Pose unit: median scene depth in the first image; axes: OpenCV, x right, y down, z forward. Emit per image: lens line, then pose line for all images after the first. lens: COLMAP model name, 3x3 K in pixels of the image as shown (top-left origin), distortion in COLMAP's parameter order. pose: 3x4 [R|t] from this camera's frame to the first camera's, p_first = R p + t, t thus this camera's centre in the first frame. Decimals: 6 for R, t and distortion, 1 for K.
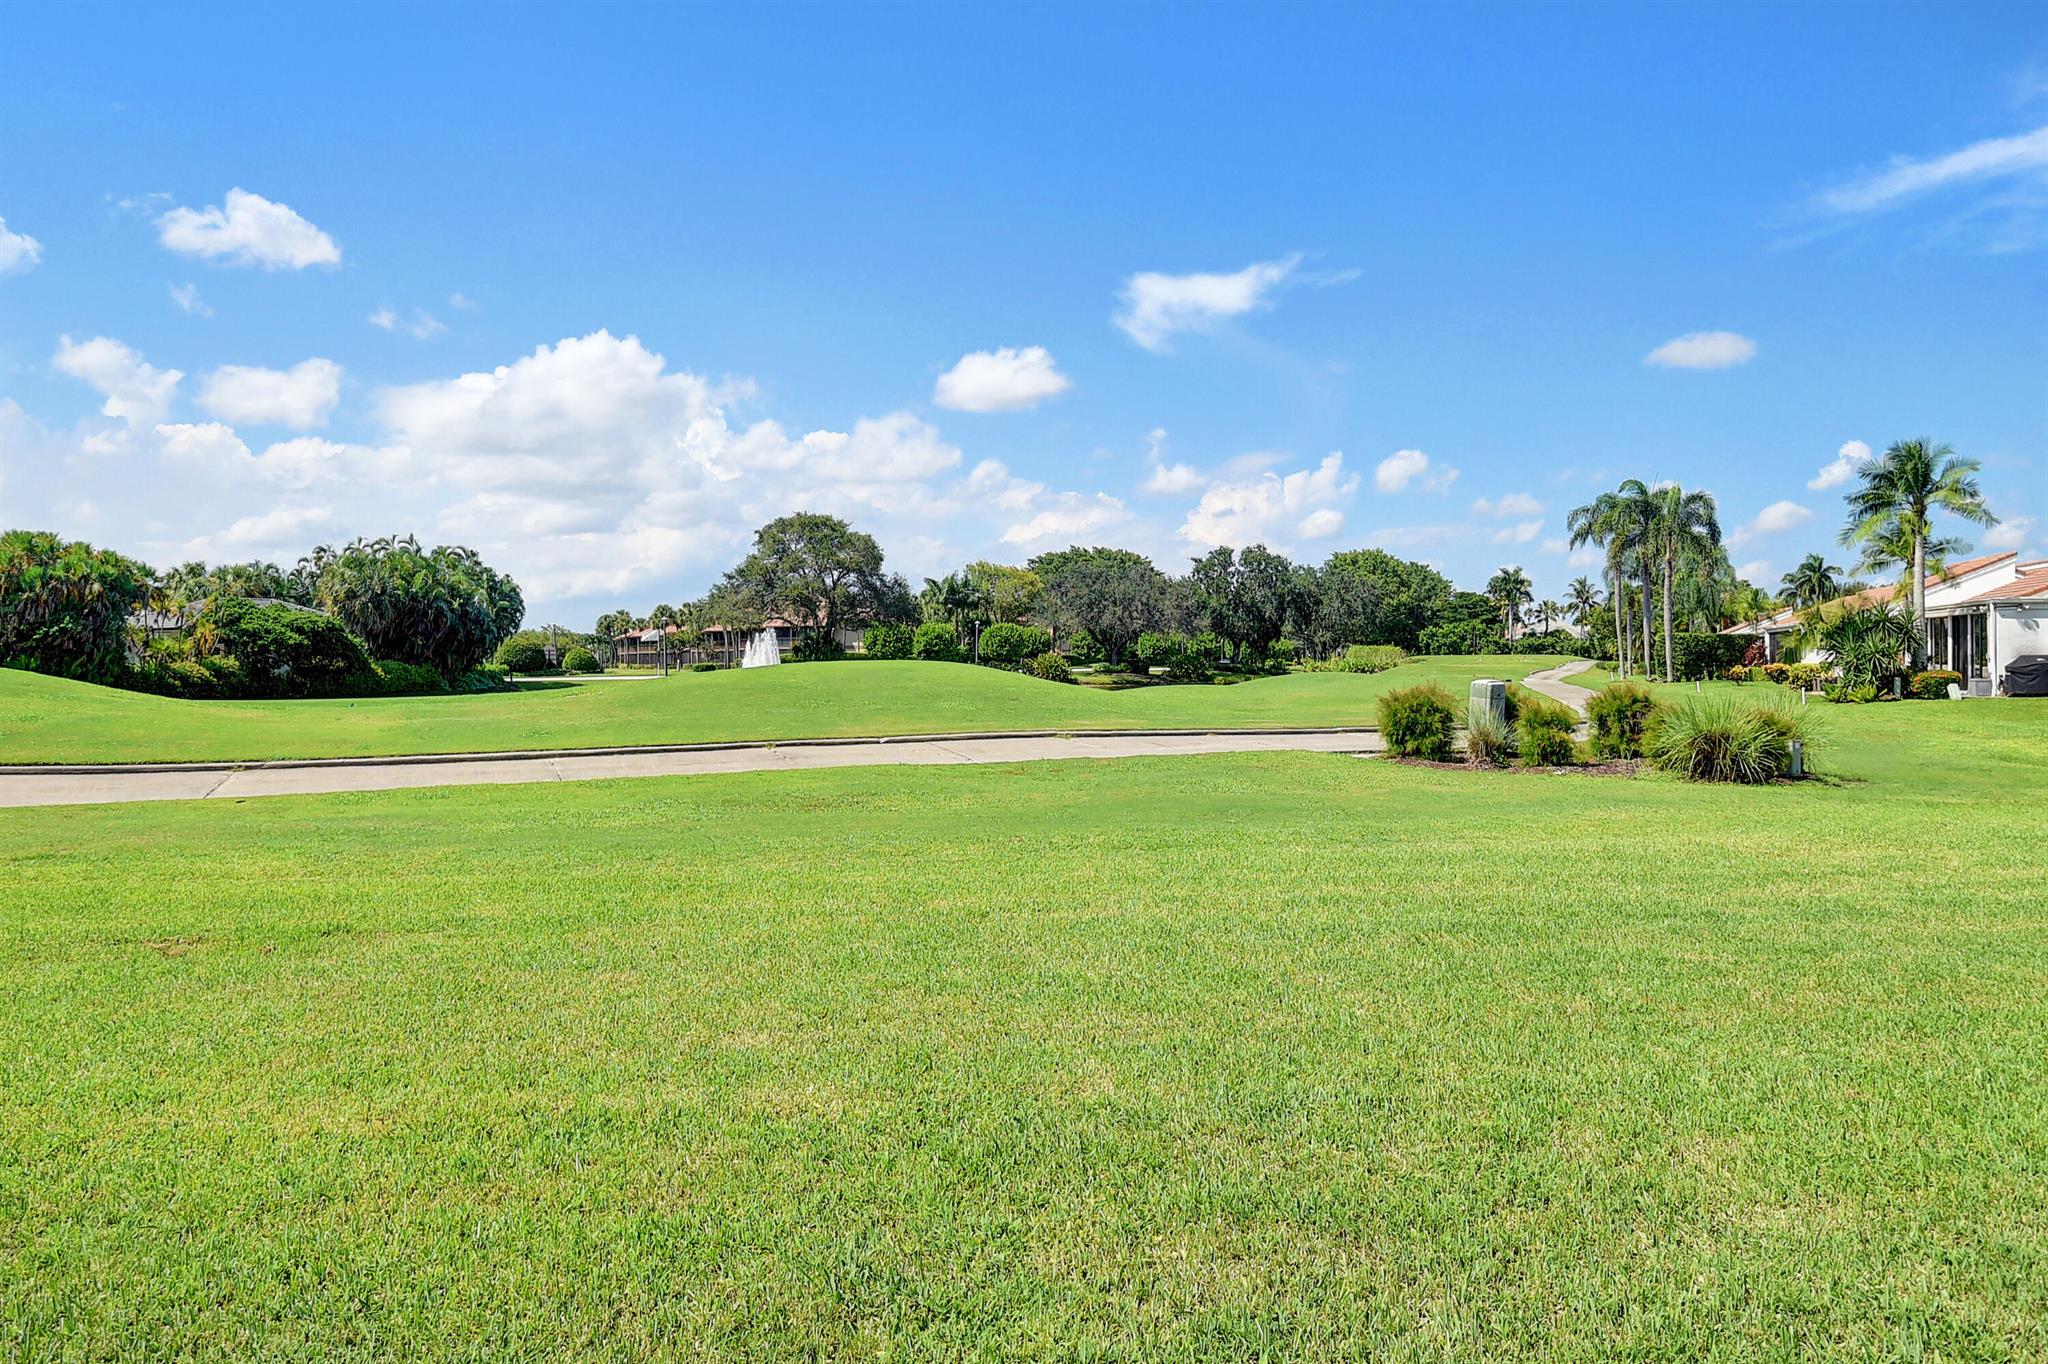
lens RADIAL K [[1382.7, 0, 1005.8], [0, 1382.7, 643.6], [0, 0, 1]] dist [0.061969, -0.074708]
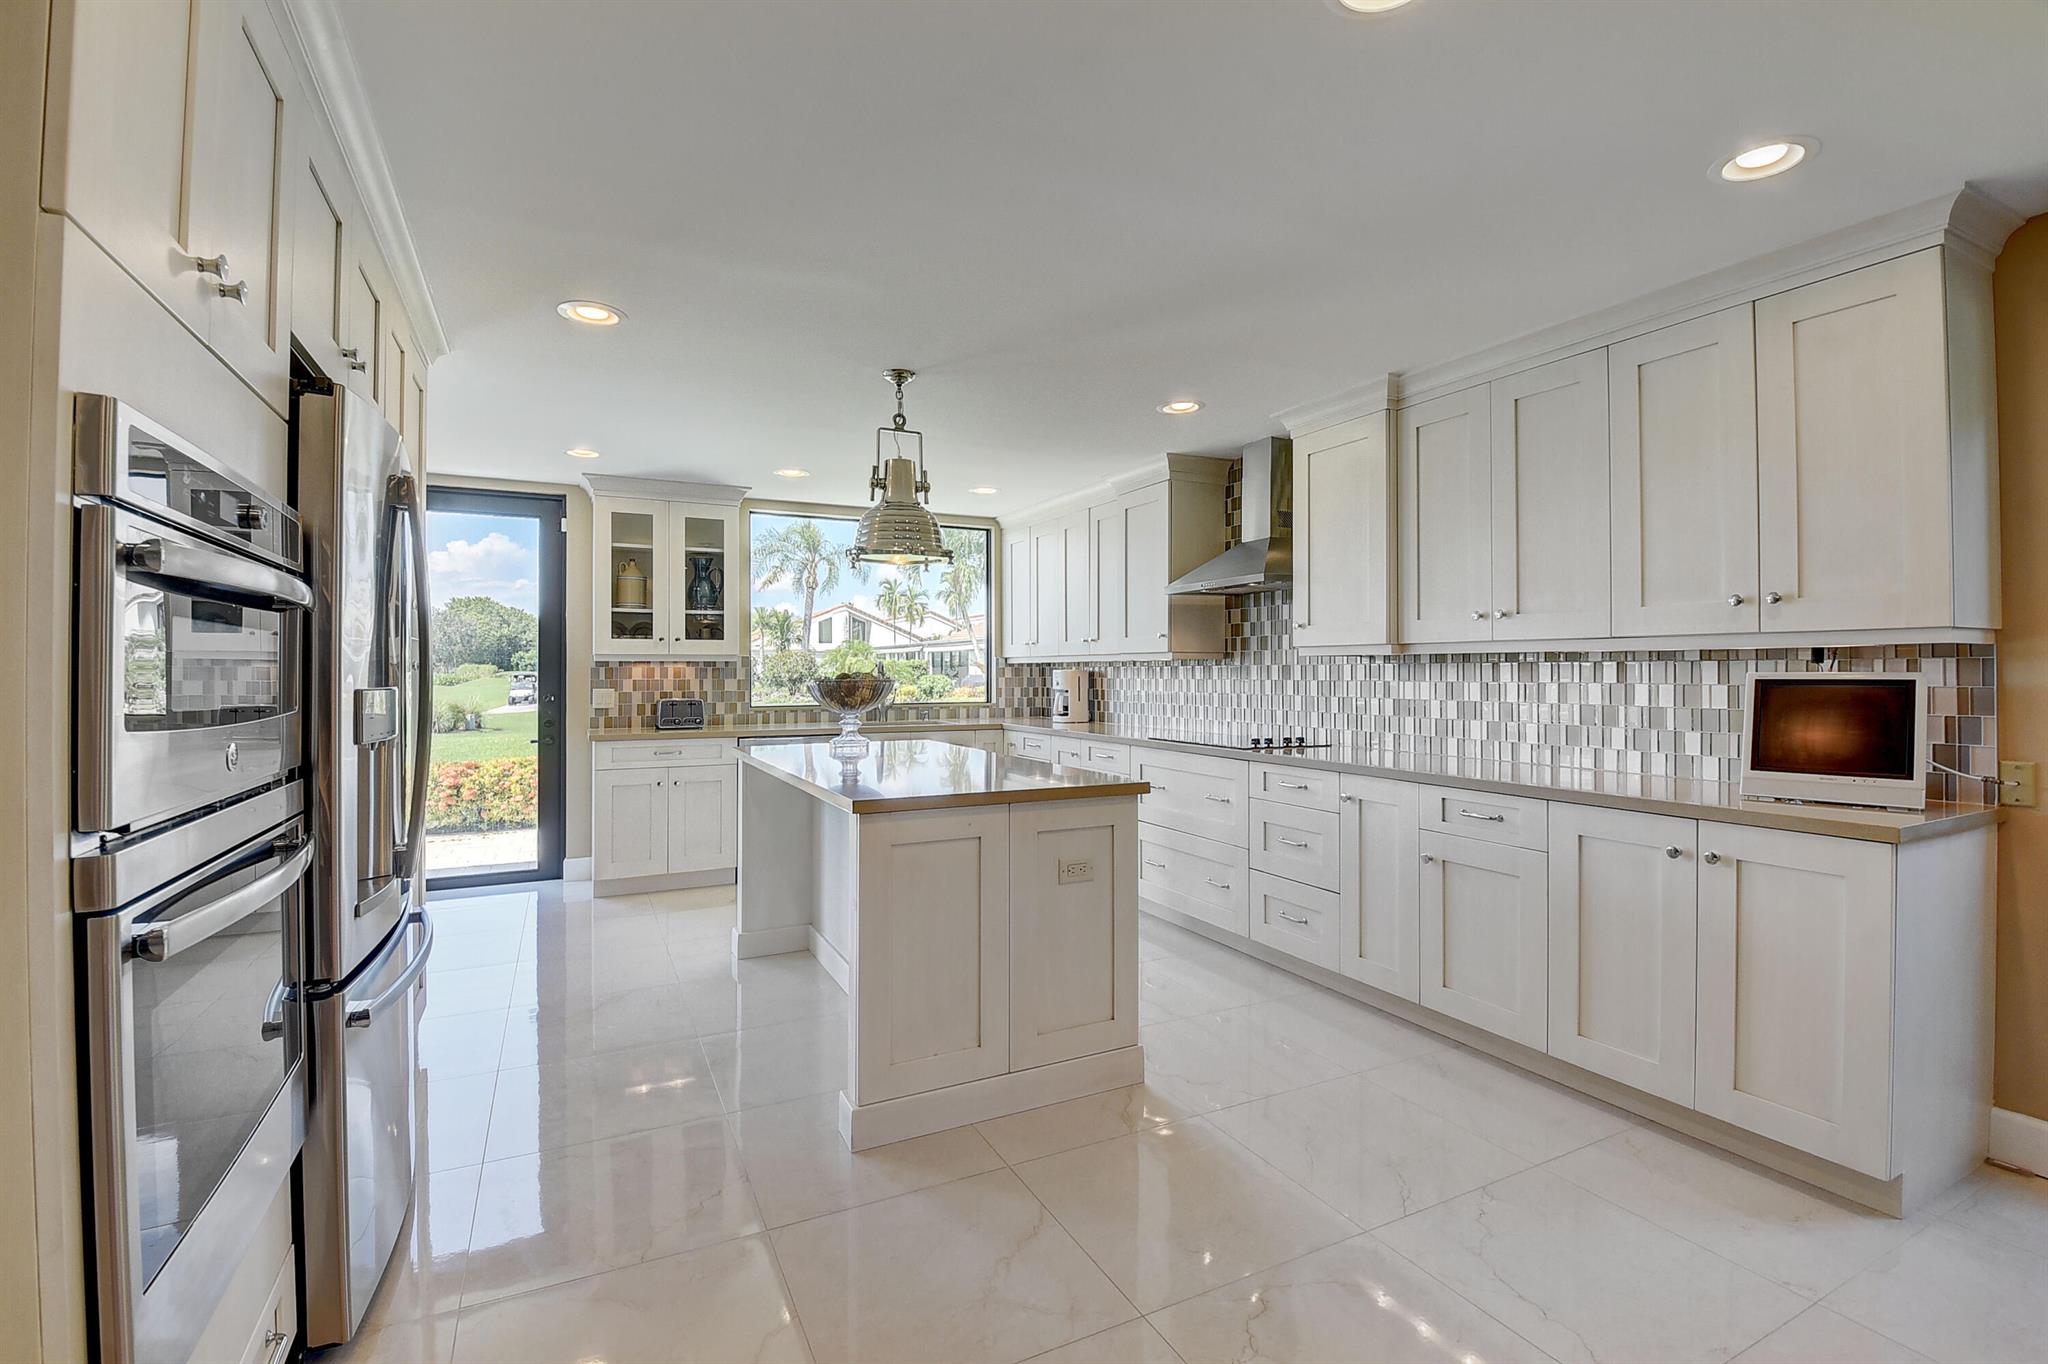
lens RADIAL K [[898.0, 0, 1016.2], [0, 898.0, 663.4], [0, 0, 1]] dist [0.019447, -0.030307]
pose [[0.715843, 0.006484, 0.698231, 0.028264], [-0.007276, 0.999972, -0.001828, -0.004647], [-0.698224, -0.003772, 0.715870, -0.148198]]
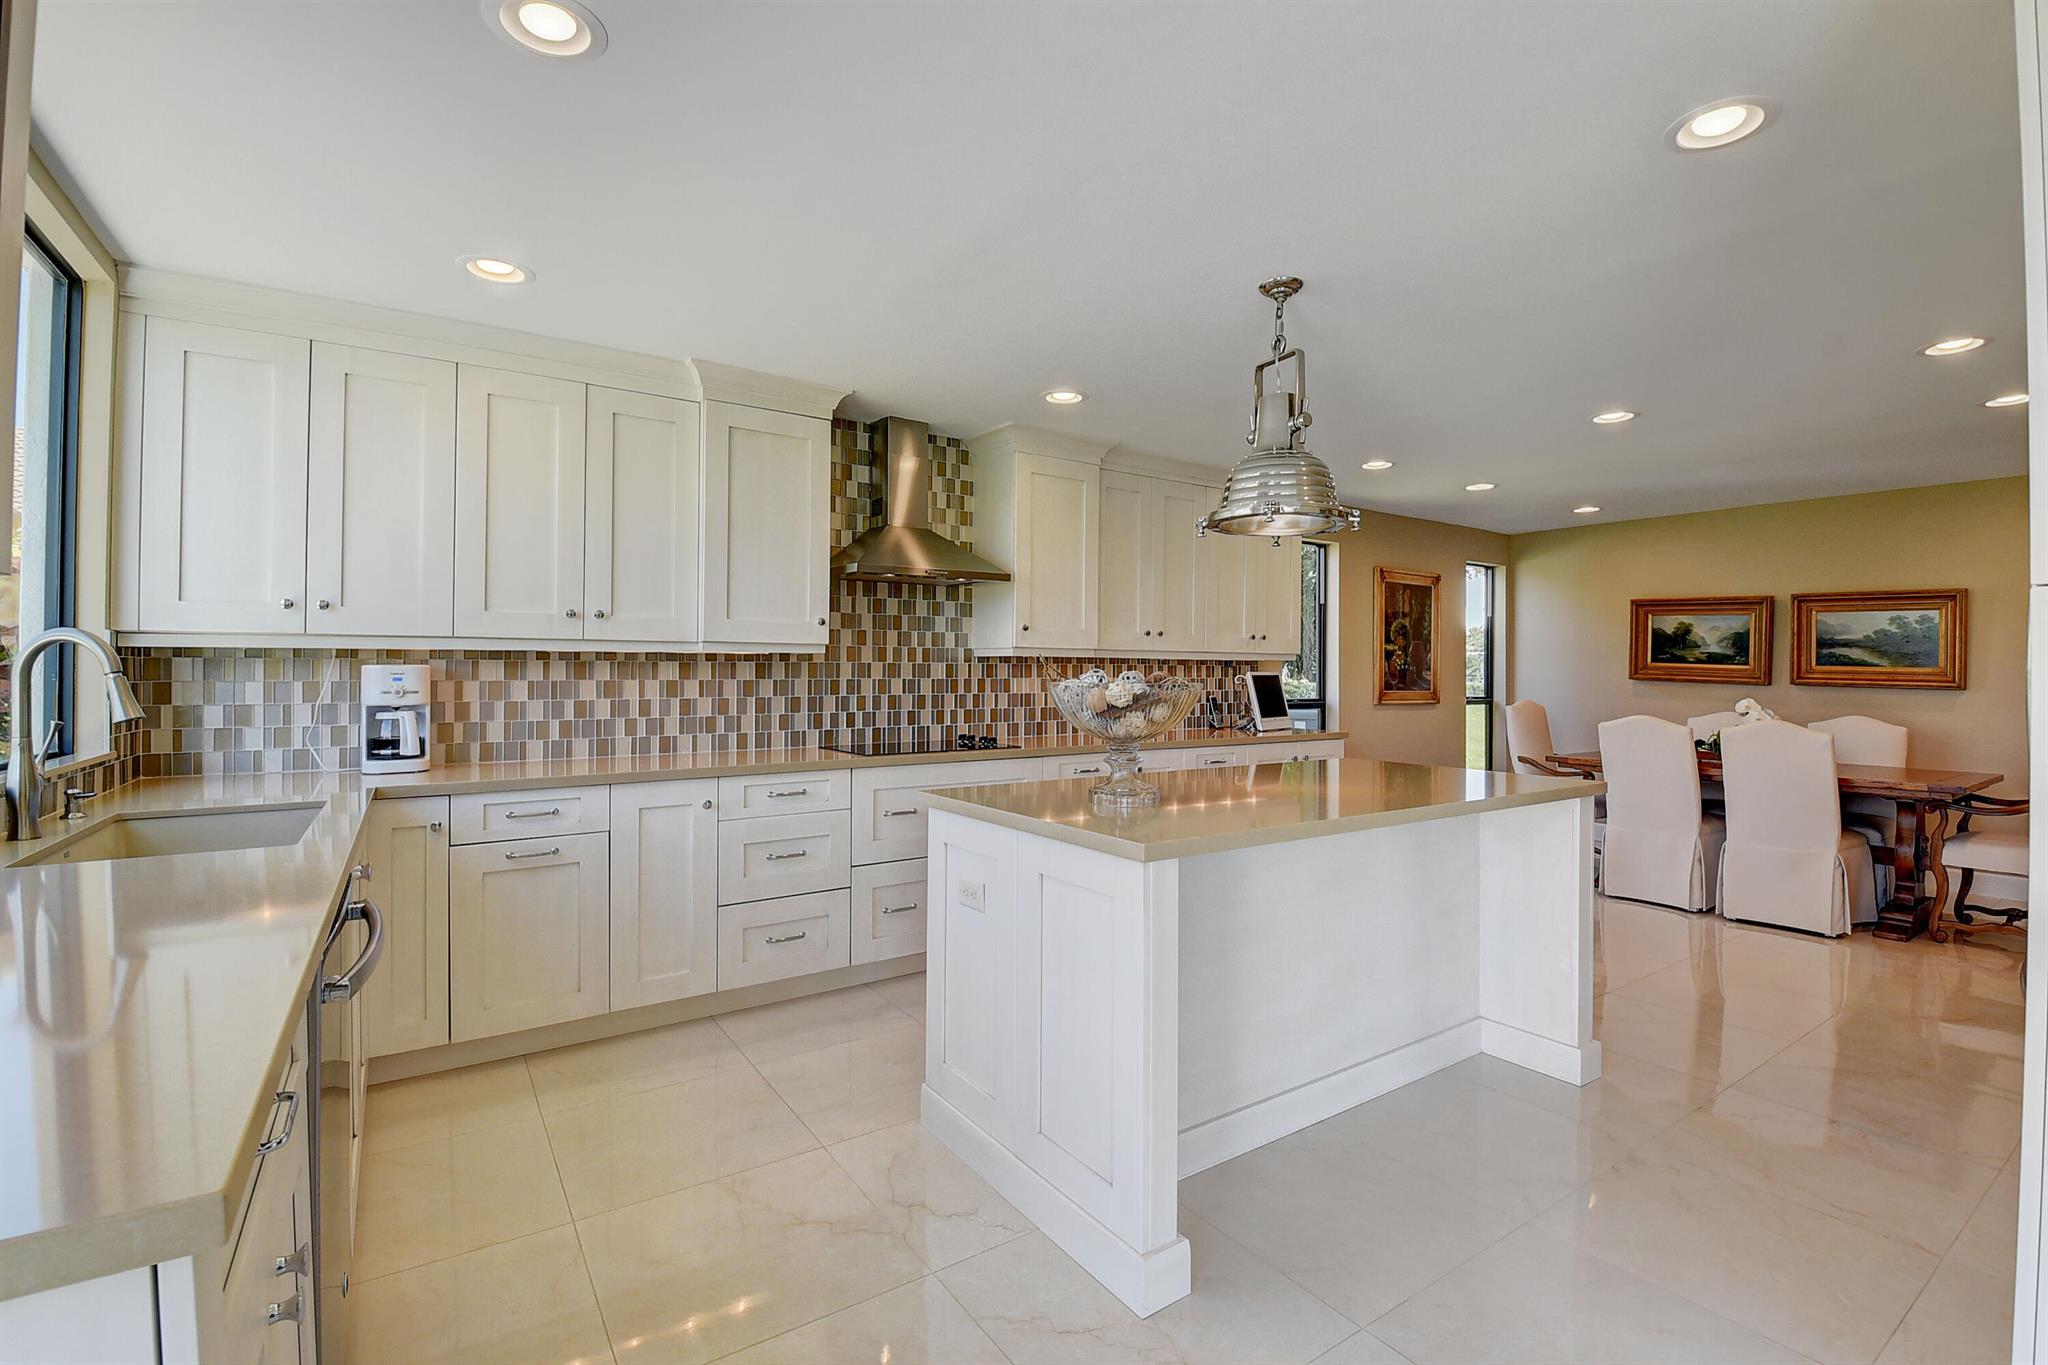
lens RADIAL K [[898.0, 0, 1016.2], [0, 898.0, 663.9], [0, 0, 1]] dist [0.019447, -0.030307]
pose [[-0.785762, -0.001406, 0.618528, 0.039092], [-0.011783, 0.999850, -0.012695, -0.004222], [-0.618417, -0.017264, -0.785660, -0.092993]]
